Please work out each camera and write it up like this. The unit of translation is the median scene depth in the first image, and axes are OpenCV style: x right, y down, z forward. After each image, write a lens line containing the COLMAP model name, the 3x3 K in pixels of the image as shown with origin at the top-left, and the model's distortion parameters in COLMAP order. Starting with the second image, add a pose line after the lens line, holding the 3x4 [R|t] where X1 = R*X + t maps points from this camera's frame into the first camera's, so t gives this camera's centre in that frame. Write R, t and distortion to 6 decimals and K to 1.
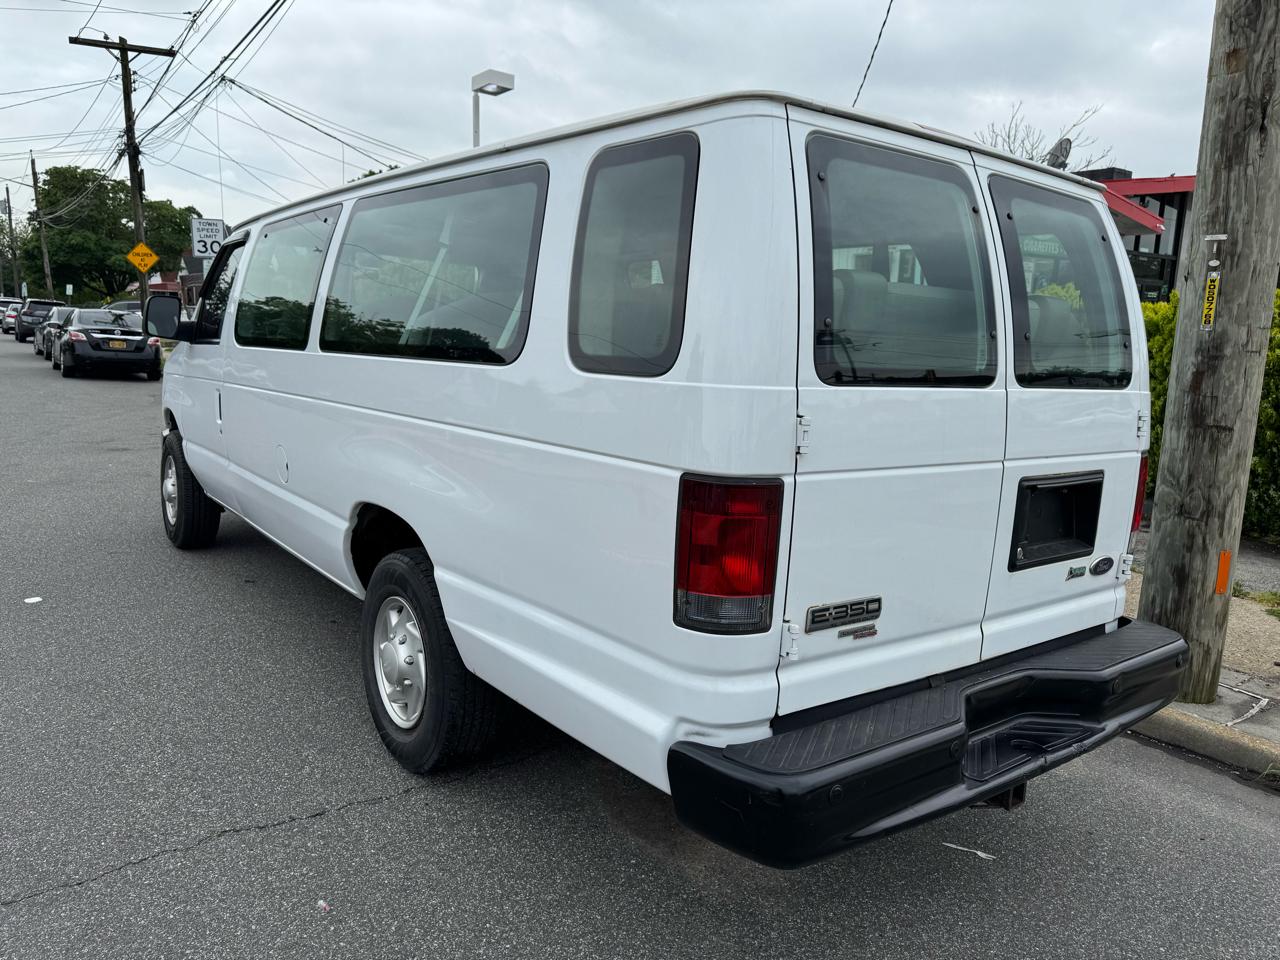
lens RADIAL K [[965.6, 0, 635.6], [0, 965.6, 459.8], [0, 0, 1]] dist [0.008717, 0.001118]
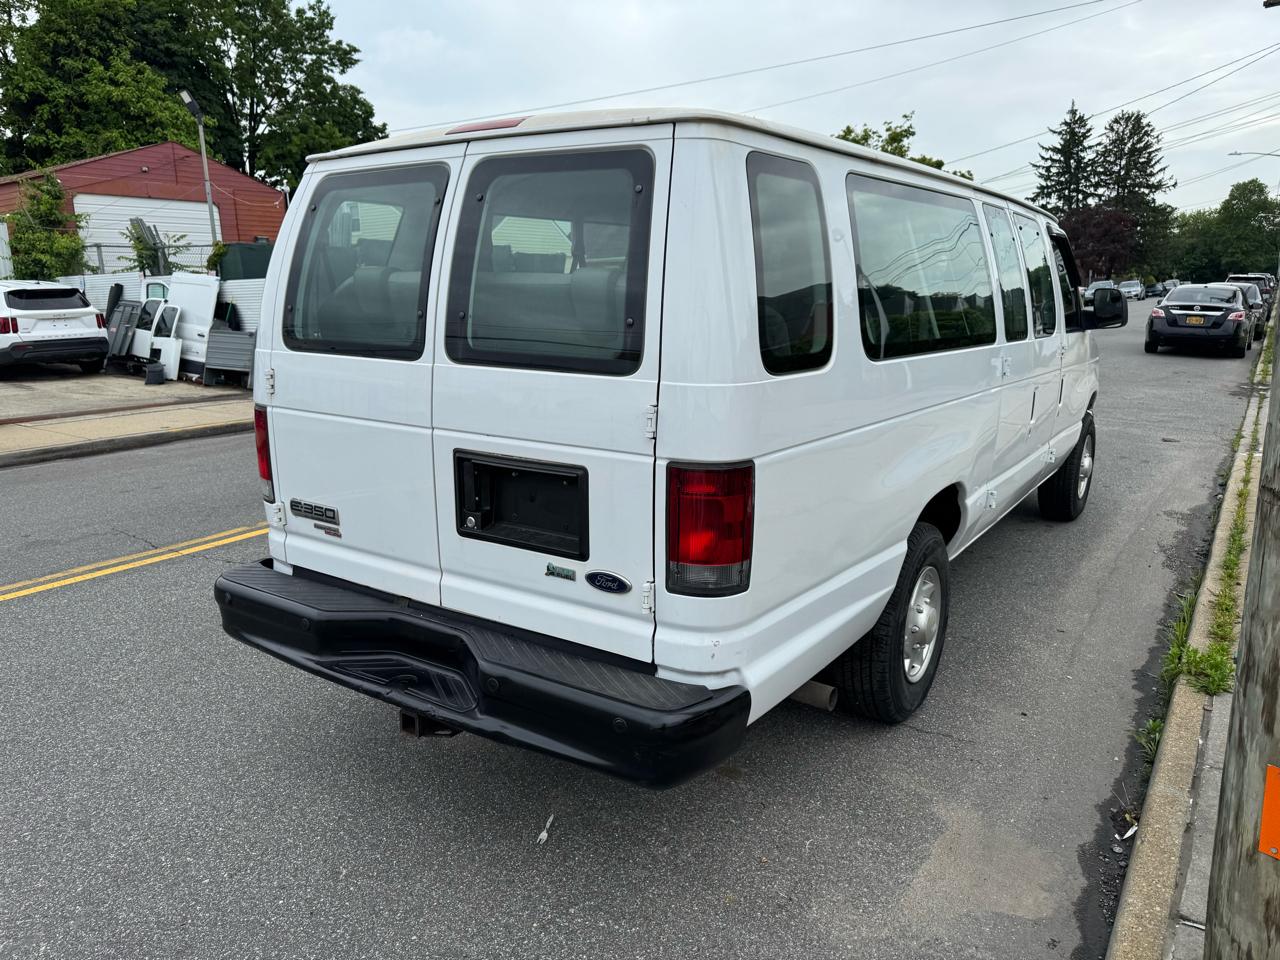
lens RADIAL K [[897.4, 0, 643.6], [0, 897.4, 486.1], [0, 0, 1]] dist [0.037763, -0.046388]
pose [[0.342455, 0.158898, -0.926000, 1.452673], [-0.120128, 0.984911, 0.124581, -0.092844], [0.931823, 0.068576, 0.356376, 0.877732]]
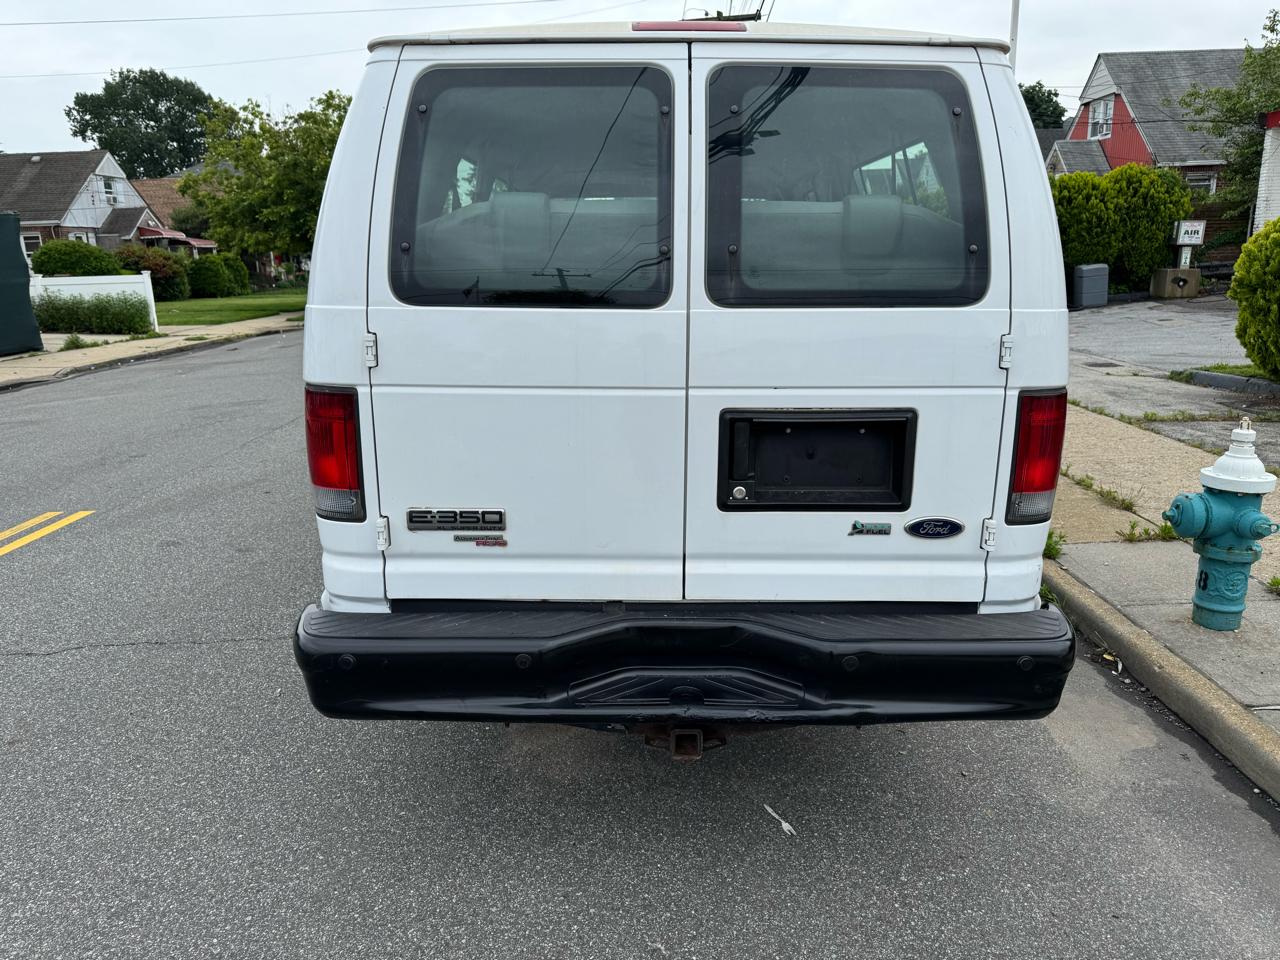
lens RADIAL K [[913.0, 0, 640.0], [0, 913.0, 480.0], [0, 0, 1]] dist [0.035998, -0.037388]
pose [[0.789560, 0.104704, -0.604675, 0.894281], [-0.043352, 0.992392, 0.115233, -0.010716], [0.612140, -0.064770, 0.788092, 0.287942]]
